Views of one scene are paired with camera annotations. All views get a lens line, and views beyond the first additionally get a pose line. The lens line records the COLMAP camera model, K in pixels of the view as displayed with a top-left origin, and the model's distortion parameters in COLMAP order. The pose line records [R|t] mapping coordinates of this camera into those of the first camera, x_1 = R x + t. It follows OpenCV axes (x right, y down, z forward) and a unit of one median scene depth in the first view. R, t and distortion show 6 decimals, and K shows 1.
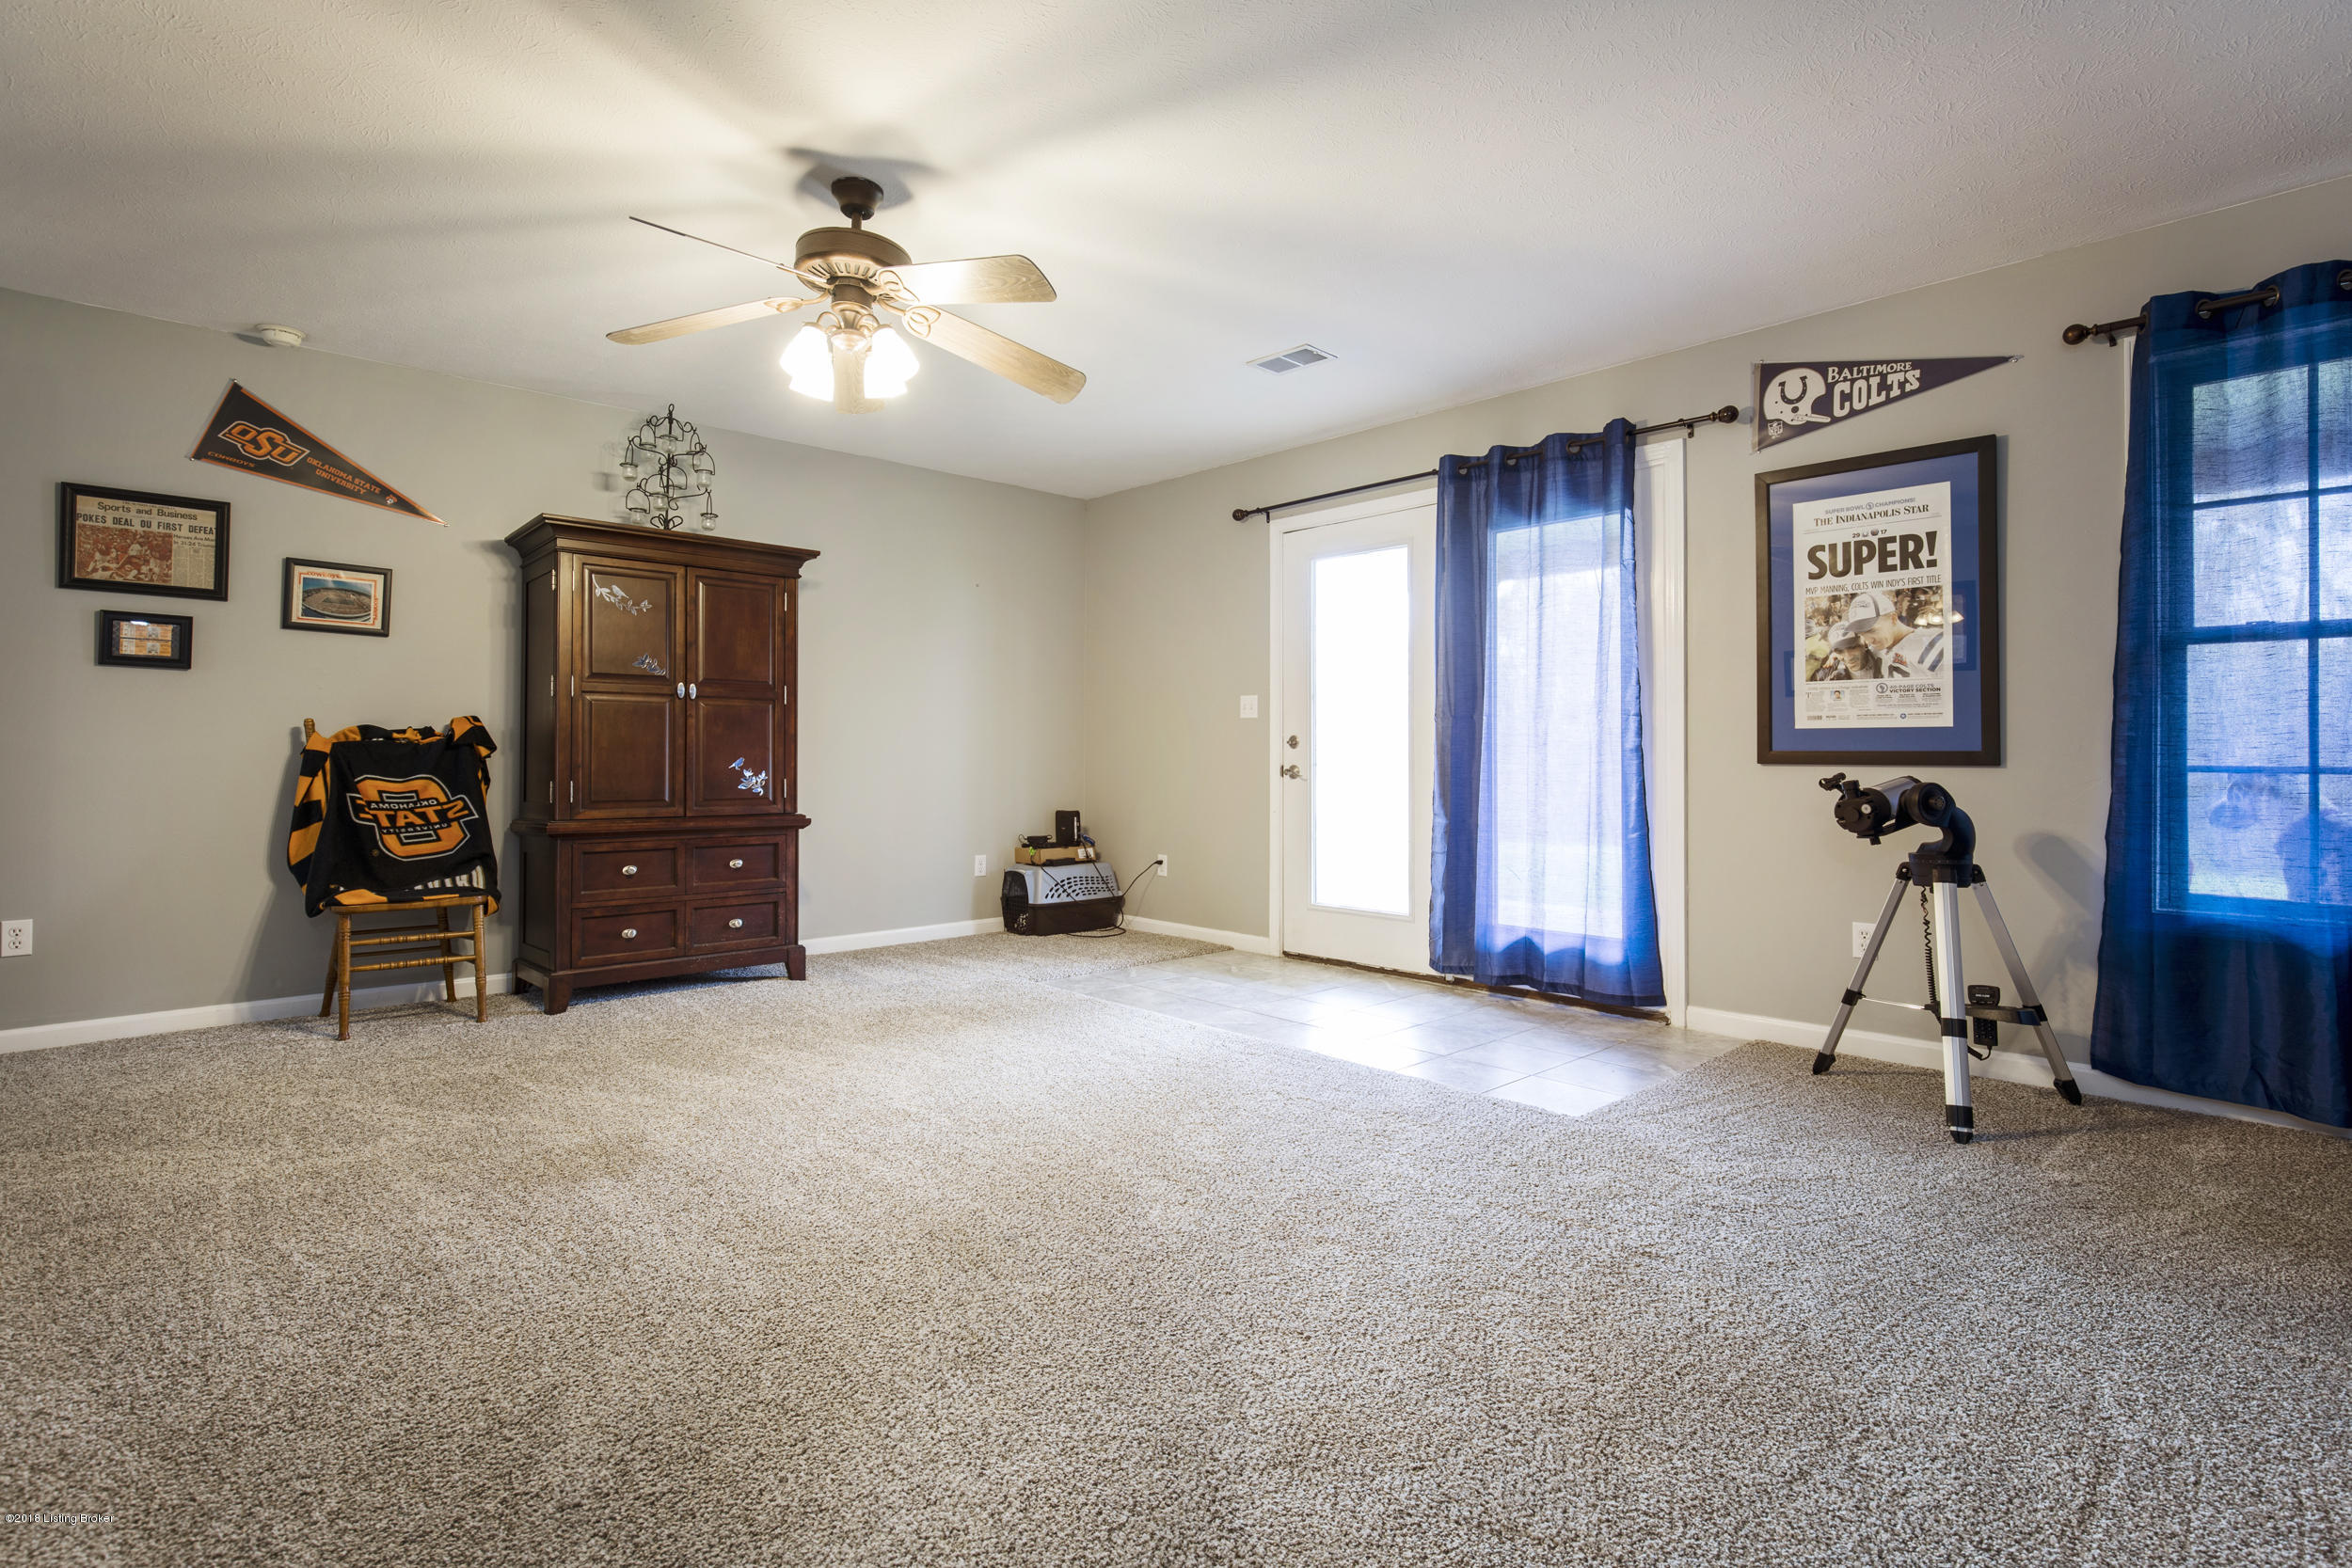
lens RADIAL K [[1159.2, 0, 1178.2], [0, 1159.2, 760.8], [0, 0, 1]] dist [0.003233, 0.000468]
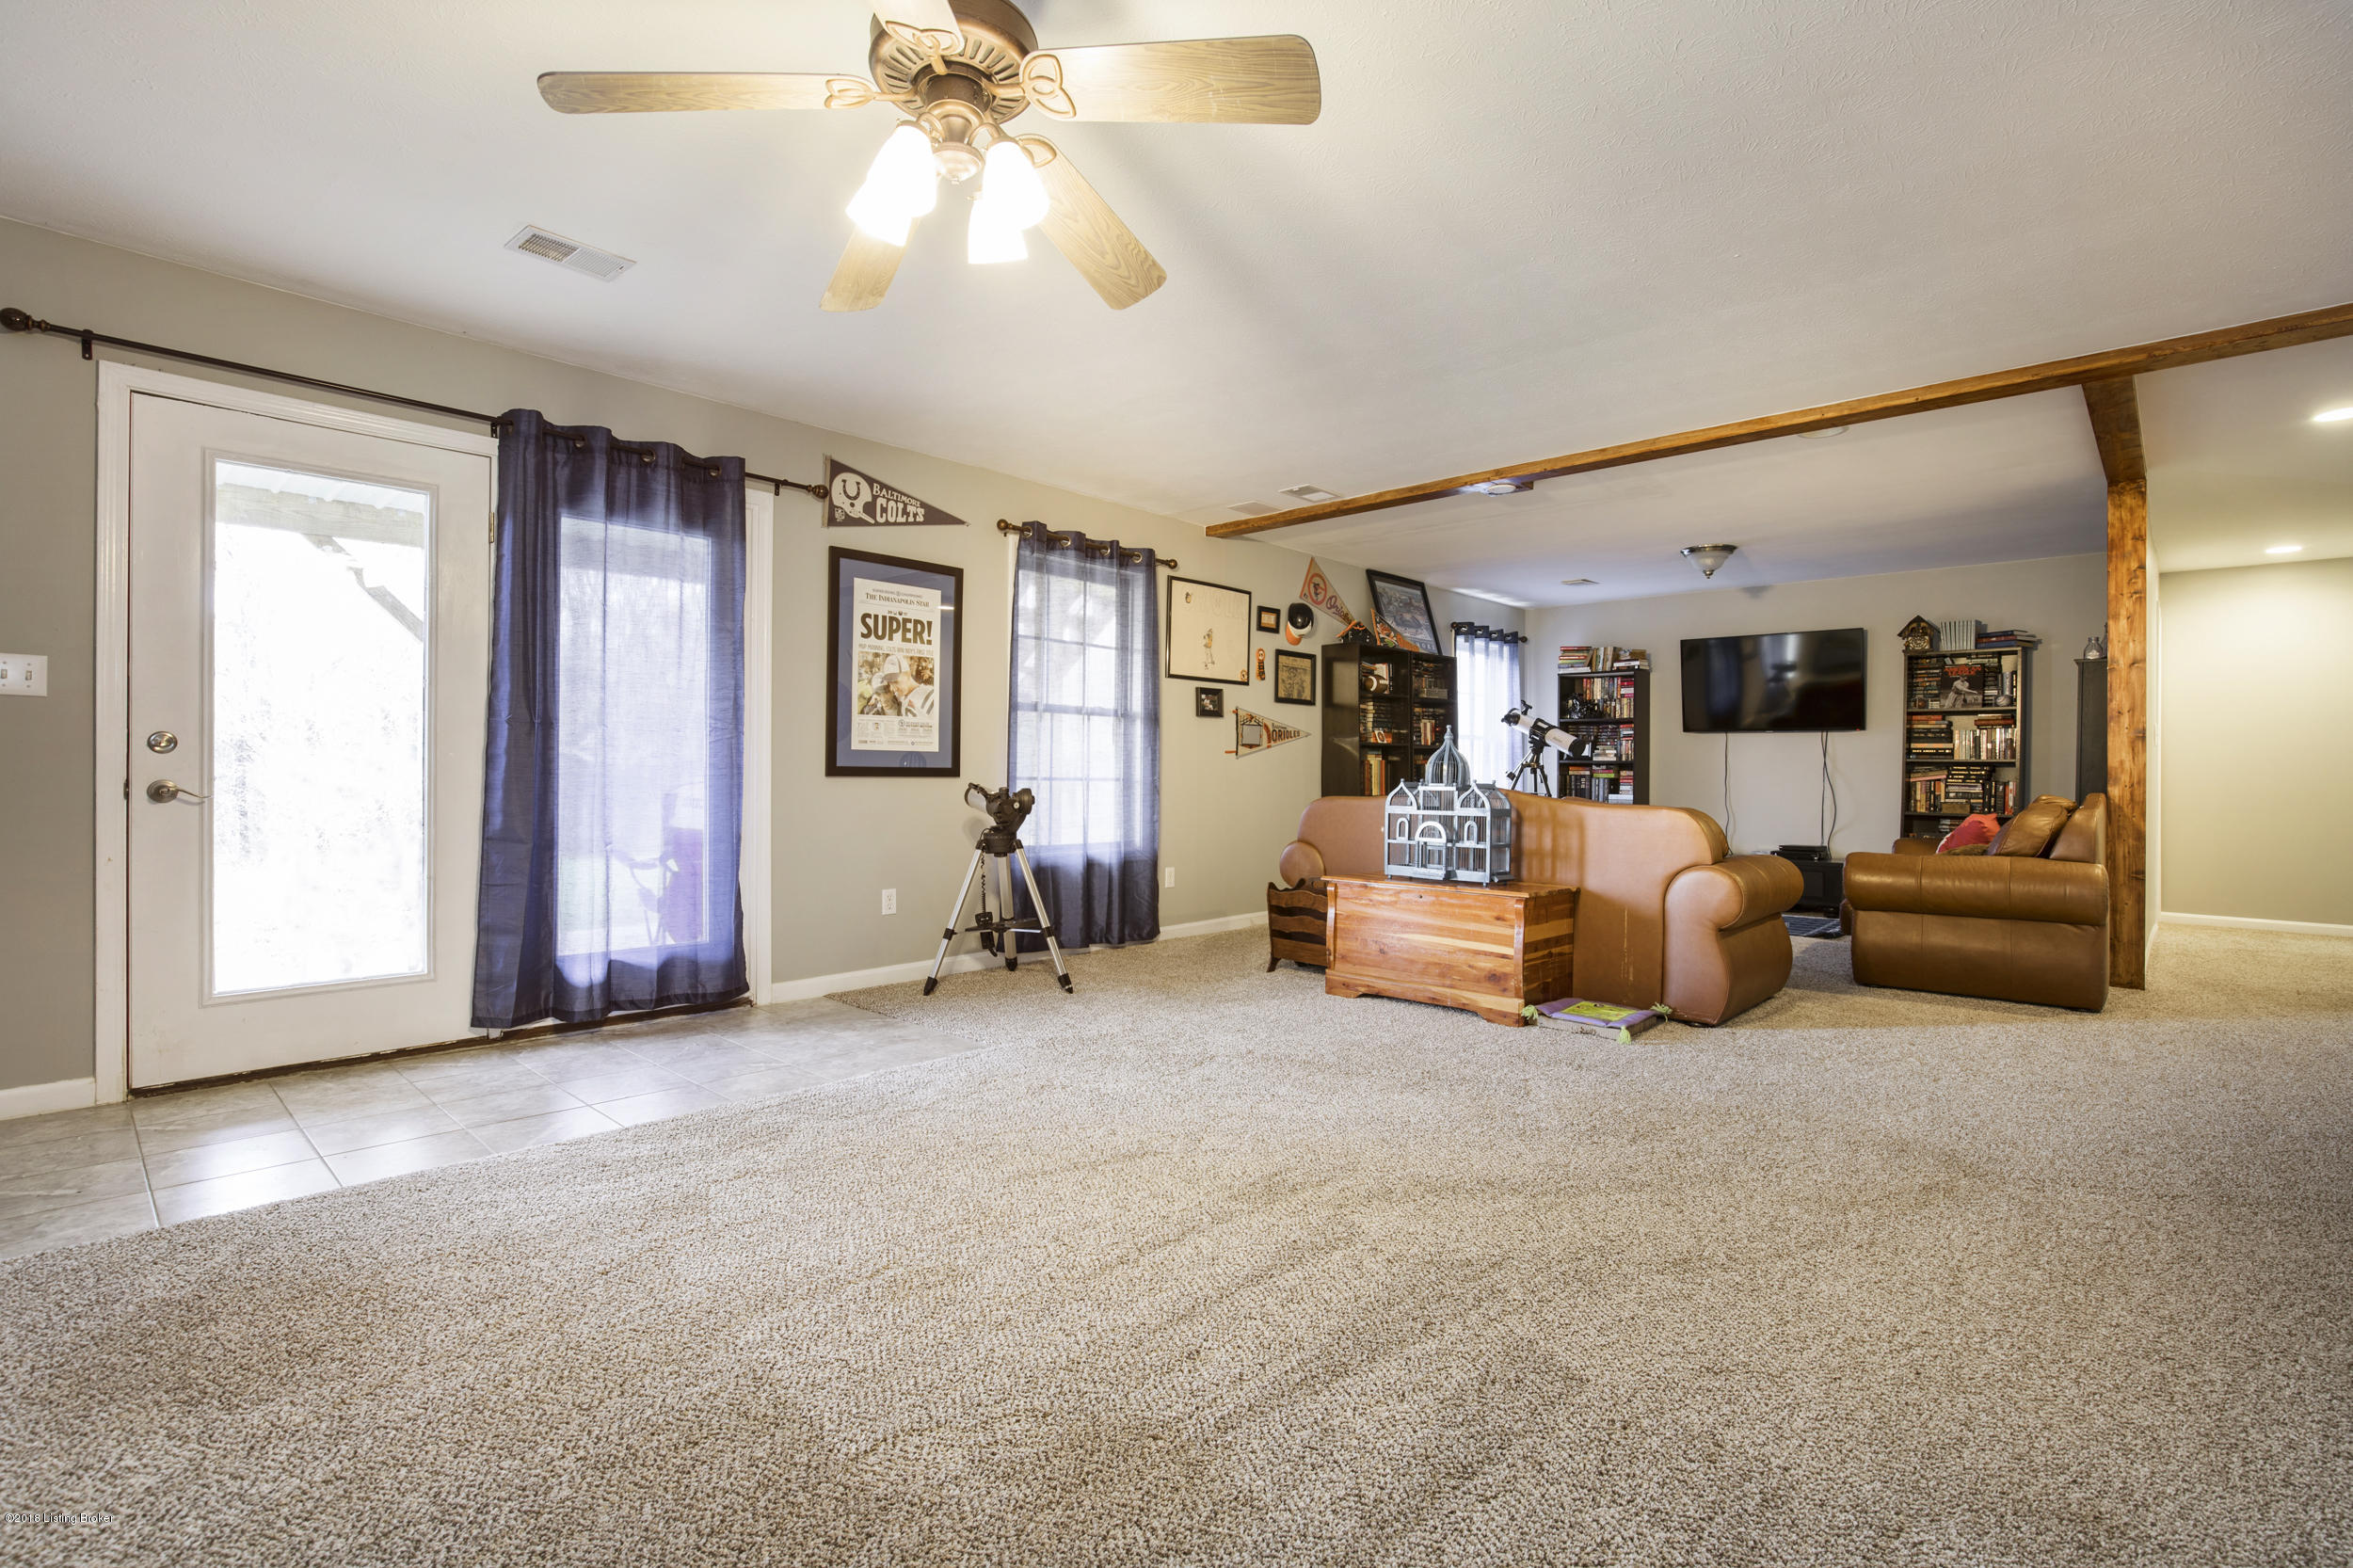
lens RADIAL K [[1081.4, 0, 1178.0], [0, 1081.4, 782.0], [0, 0, 1]] dist [-0.000639, -0.000076]
pose [[-0.053425, -0.017371, 0.998421, -0.719780], [-0.011352, 0.999795, 0.016788, -0.015806], [-0.998507, -0.010437, -0.053611, 0.708774]]
